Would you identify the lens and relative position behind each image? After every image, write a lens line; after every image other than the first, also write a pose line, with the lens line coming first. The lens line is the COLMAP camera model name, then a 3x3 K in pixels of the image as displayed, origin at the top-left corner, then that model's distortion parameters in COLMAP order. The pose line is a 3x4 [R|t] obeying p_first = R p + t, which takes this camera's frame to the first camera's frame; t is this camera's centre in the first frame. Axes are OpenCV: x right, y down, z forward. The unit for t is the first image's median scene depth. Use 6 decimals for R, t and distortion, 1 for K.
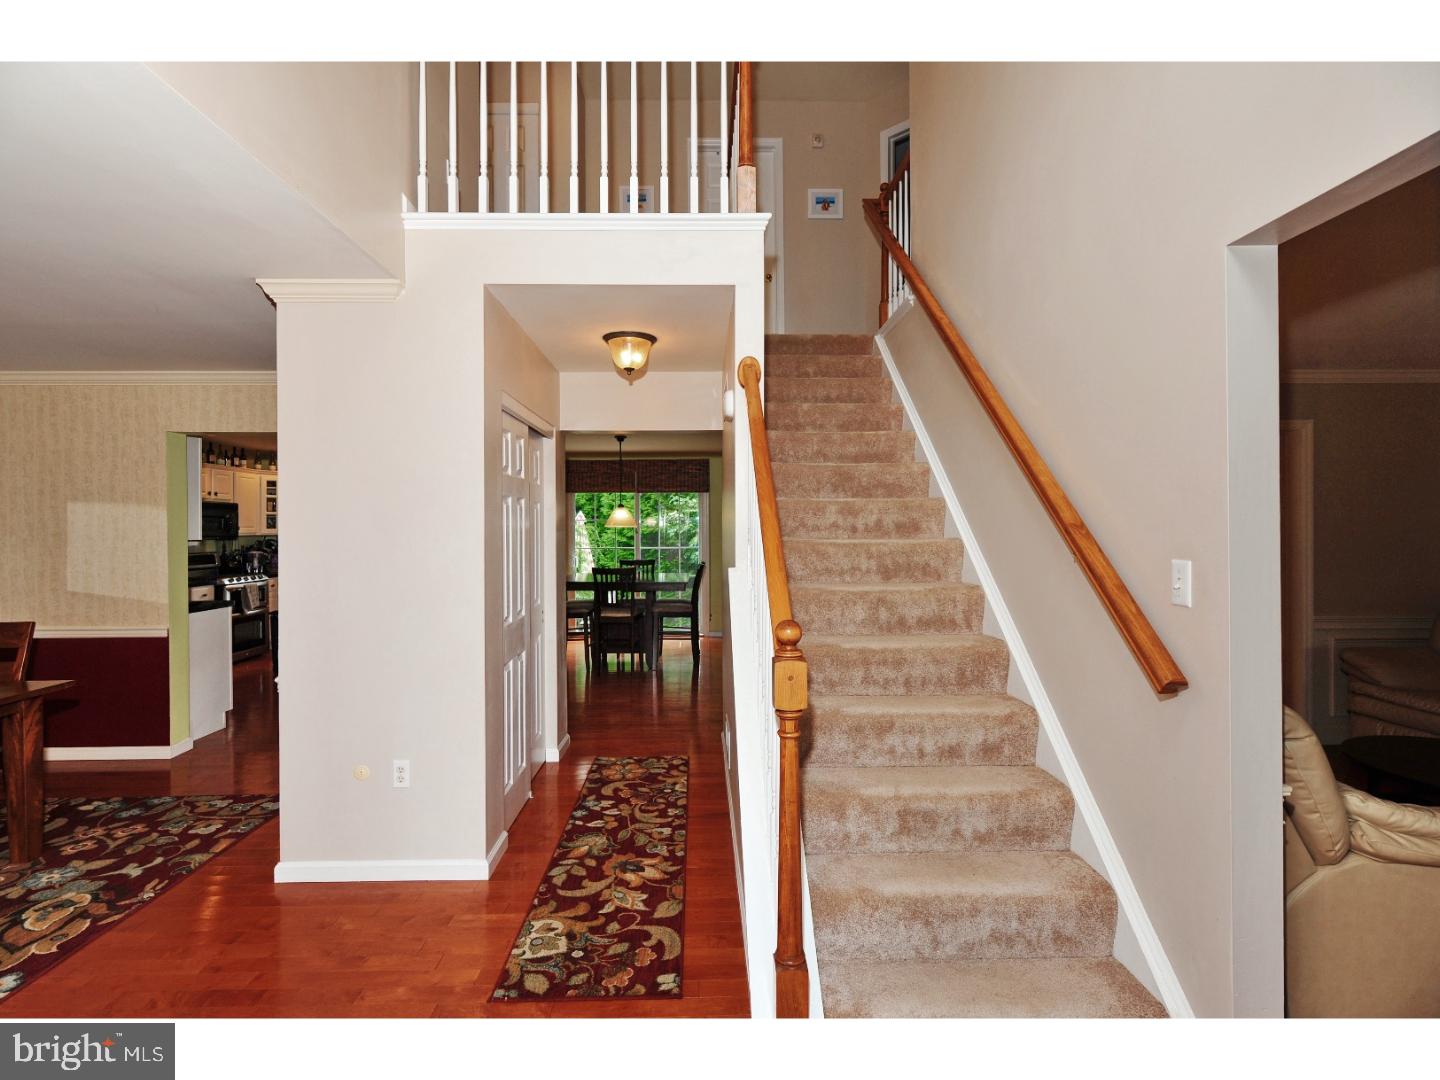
lens RADIAL K [[695.6, 0, 712.0], [0, 695.6, 533.2], [0, 0, 1]] dist [-0.009948, 0.000268]
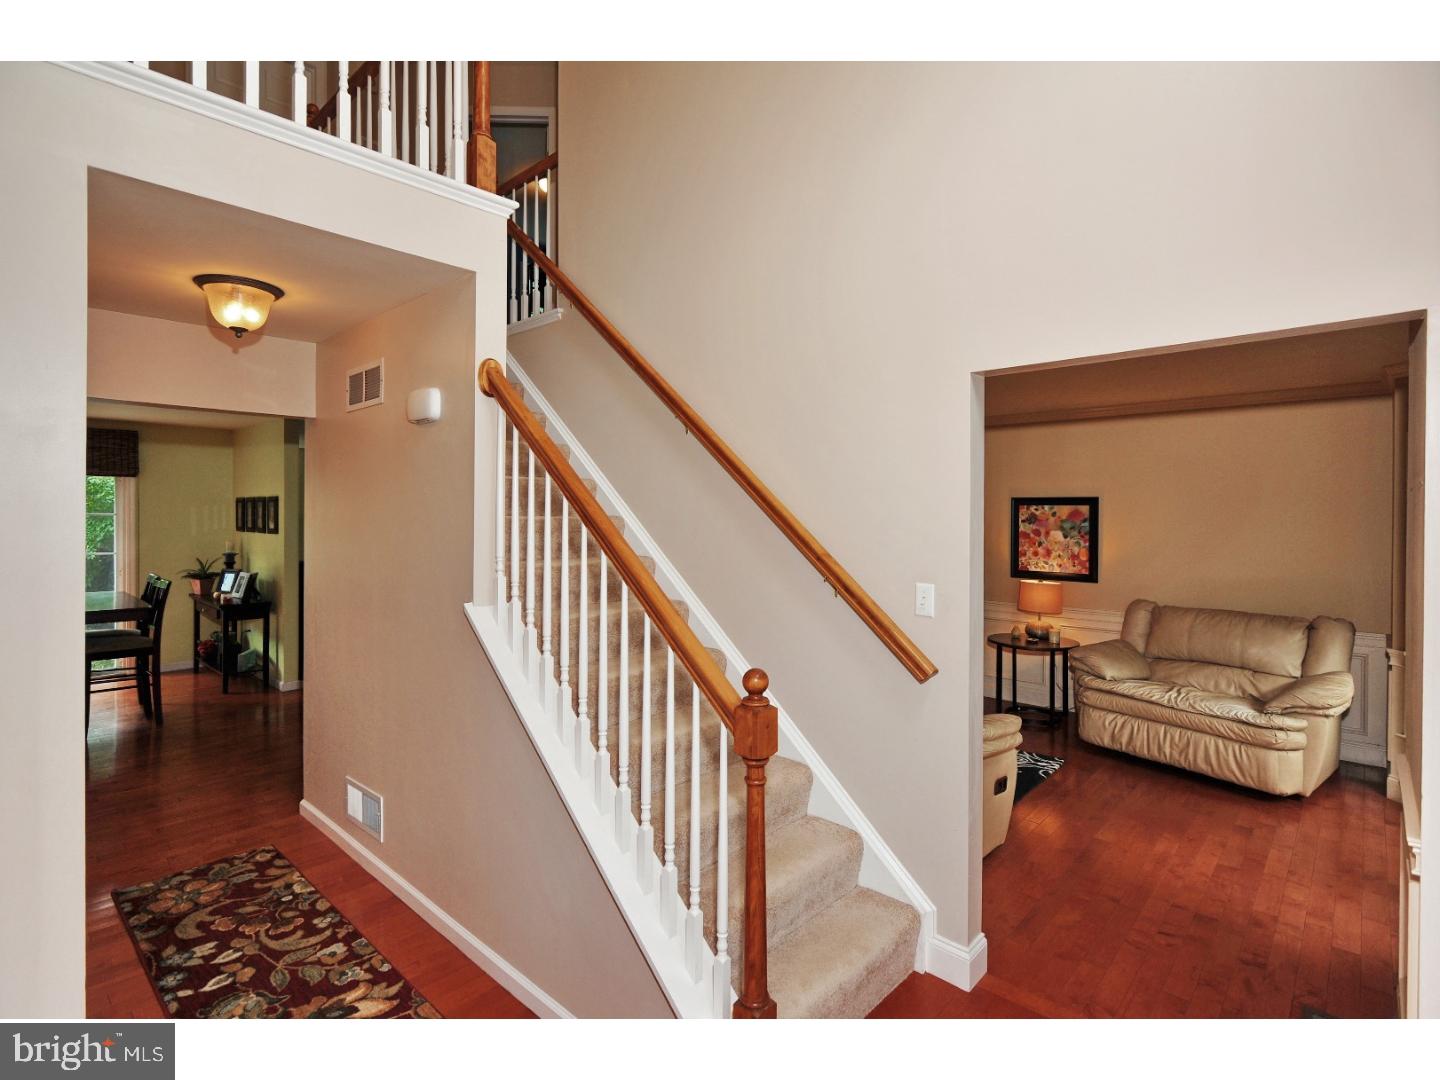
lens RADIAL K [[695.6, 0, 719.9], [0, 695.6, 527.2], [0, 0, 1]] dist [-0.009948, 0.000268]
pose [[0.688818, 0.000012, 0.724934, -0.304772], [-0.003791, 0.999986, 0.003586, -0.038632], [-0.724925, -0.005218, 0.688809, 0.157176]]
